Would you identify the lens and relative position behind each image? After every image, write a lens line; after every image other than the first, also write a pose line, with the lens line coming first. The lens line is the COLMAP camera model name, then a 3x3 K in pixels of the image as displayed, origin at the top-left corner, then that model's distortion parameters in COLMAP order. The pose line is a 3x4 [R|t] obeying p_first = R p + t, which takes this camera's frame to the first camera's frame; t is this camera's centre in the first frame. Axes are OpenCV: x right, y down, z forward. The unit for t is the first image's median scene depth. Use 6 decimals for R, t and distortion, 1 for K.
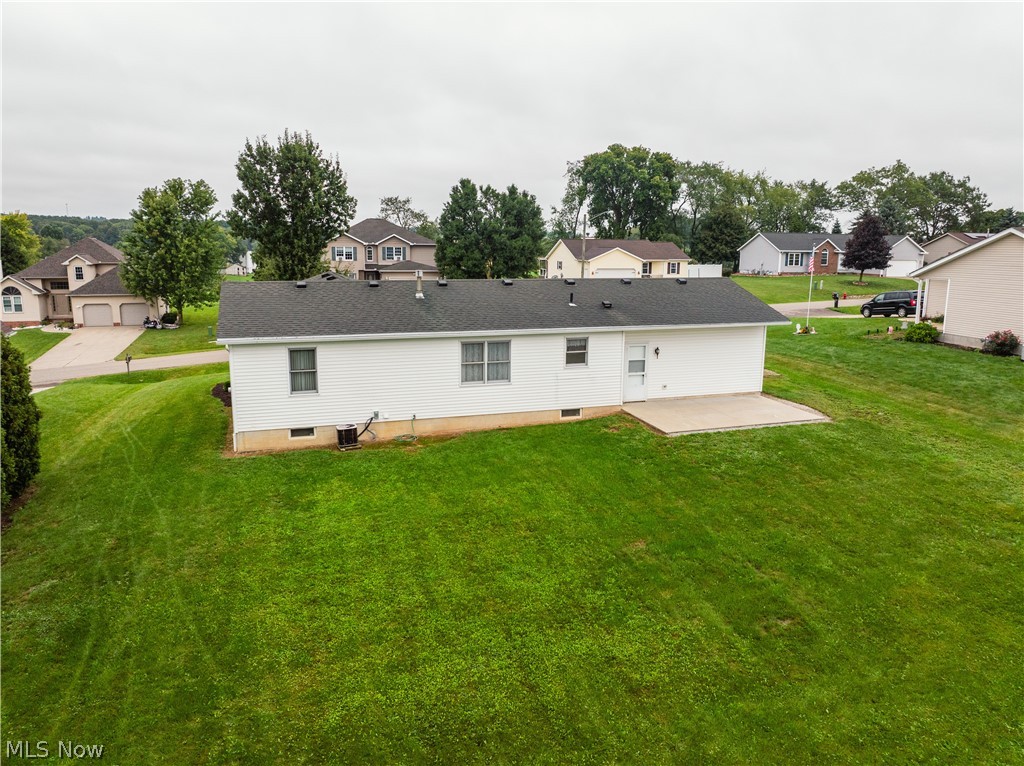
lens RADIAL K [[716.9, 0, 515.7], [0, 716.9, 378.7], [0, 0, 1]] dist [-0.038063, -0.002266]
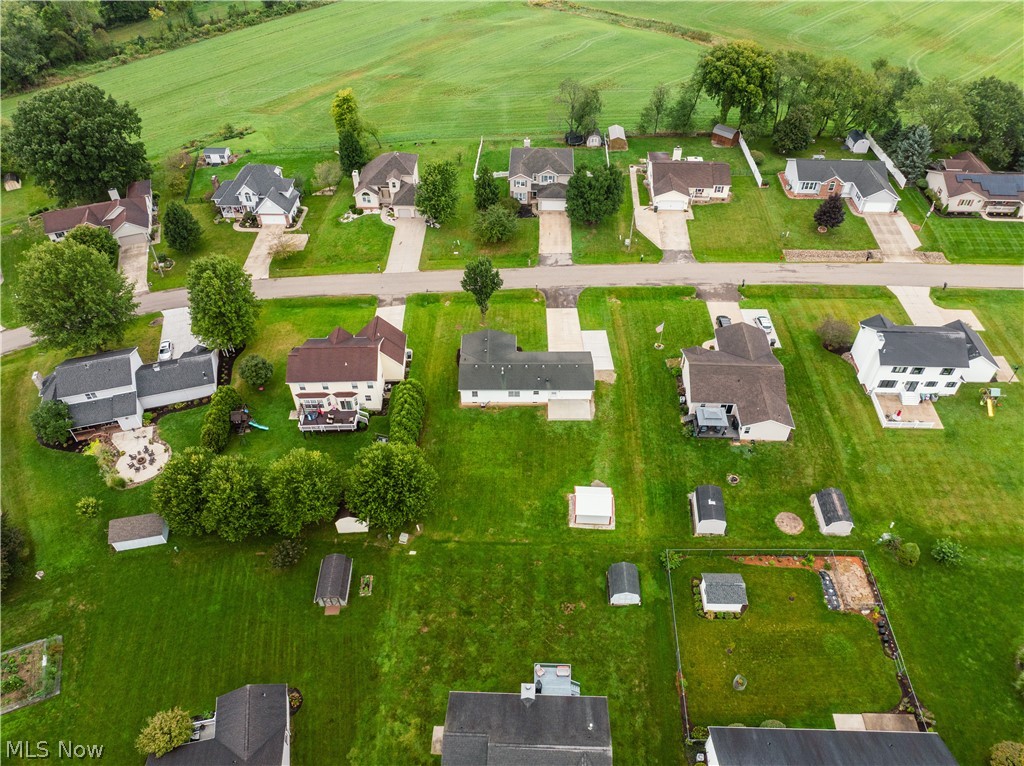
lens RADIAL K [[716.9, 0, 508.3], [0, 716.9, 384.9], [0, 0, 1]] dist [-0.038063, -0.002266]
pose [[0.942851, 0.212402, -0.256742, 1.058121], [-0.033672, 0.827294, 0.560760, -2.566330], [0.331508, -0.520068, 0.787167, -2.495017]]
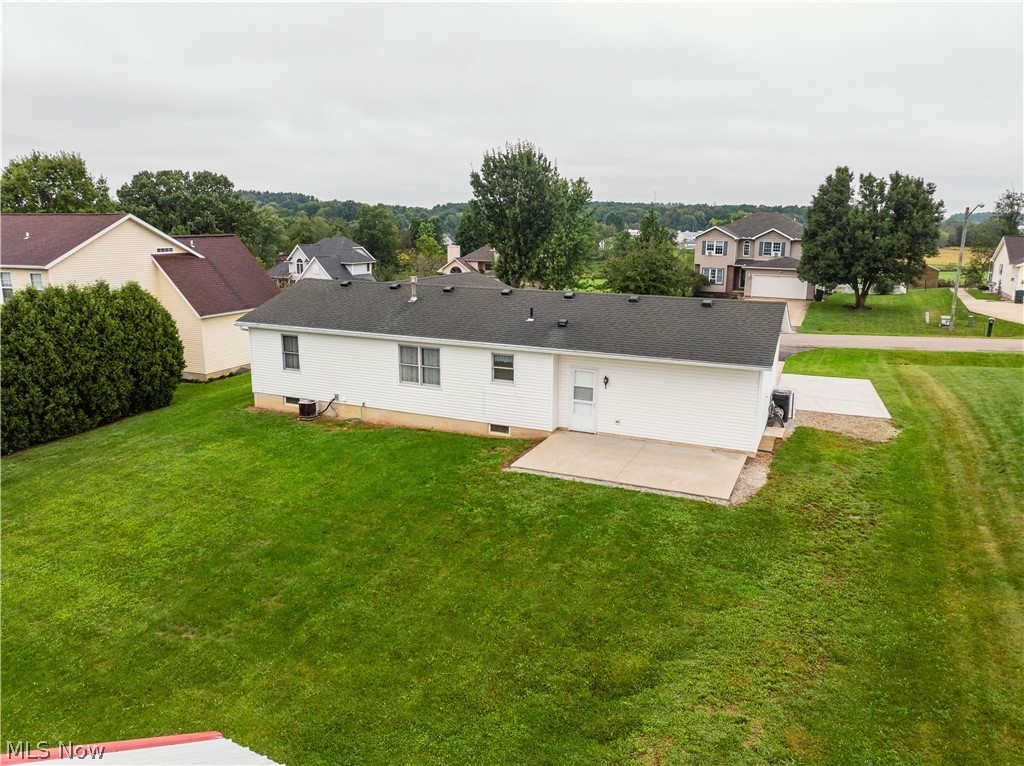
lens RADIAL K [[716.9, 0, 517.3], [0, 716.9, 381.8], [0, 0, 1]] dist [-0.038063, -0.002266]
pose [[0.734448, 0.145529, -0.662878, 0.777138], [-0.129330, 0.988851, 0.073801, -0.096899], [0.666228, 0.031527, 0.745081, 0.296342]]
